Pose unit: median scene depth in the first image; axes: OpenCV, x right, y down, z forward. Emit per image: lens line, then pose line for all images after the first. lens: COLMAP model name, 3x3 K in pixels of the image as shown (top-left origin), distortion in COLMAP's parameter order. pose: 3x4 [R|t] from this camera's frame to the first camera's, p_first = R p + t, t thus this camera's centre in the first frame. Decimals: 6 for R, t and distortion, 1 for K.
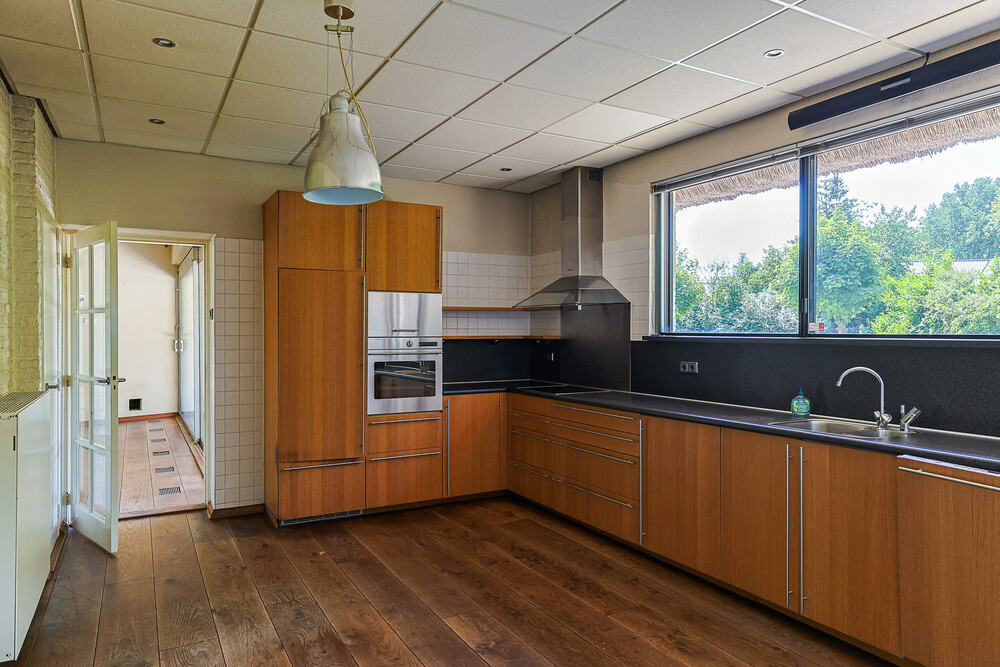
lens RADIAL K [[647.3, 0, 482.6], [0, 647.3, 333.3], [0, 0, 1]] dist [0.011986, 0.002631]
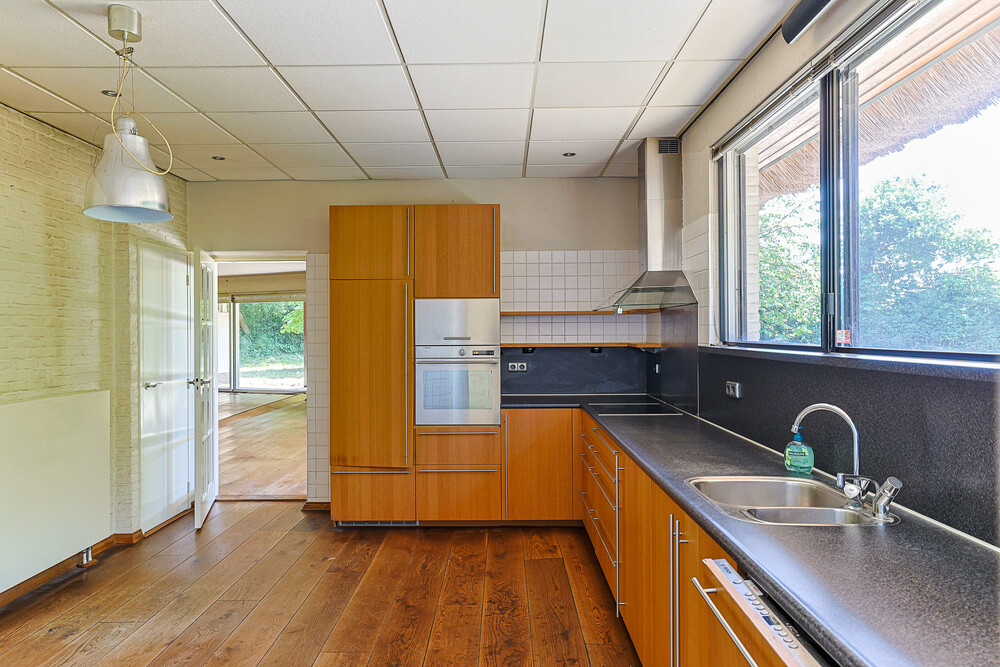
lens RADIAL K [[647.3, 0, 490.9], [0, 647.3, 329.3], [0, 0, 1]] dist [0.011986, 0.002631]
pose [[0.870965, -0.007903, -0.491282, 0.398217], [0.004300, 0.999955, -0.008463, -0.009597], [0.491326, 0.005258, 0.870960, 0.198161]]
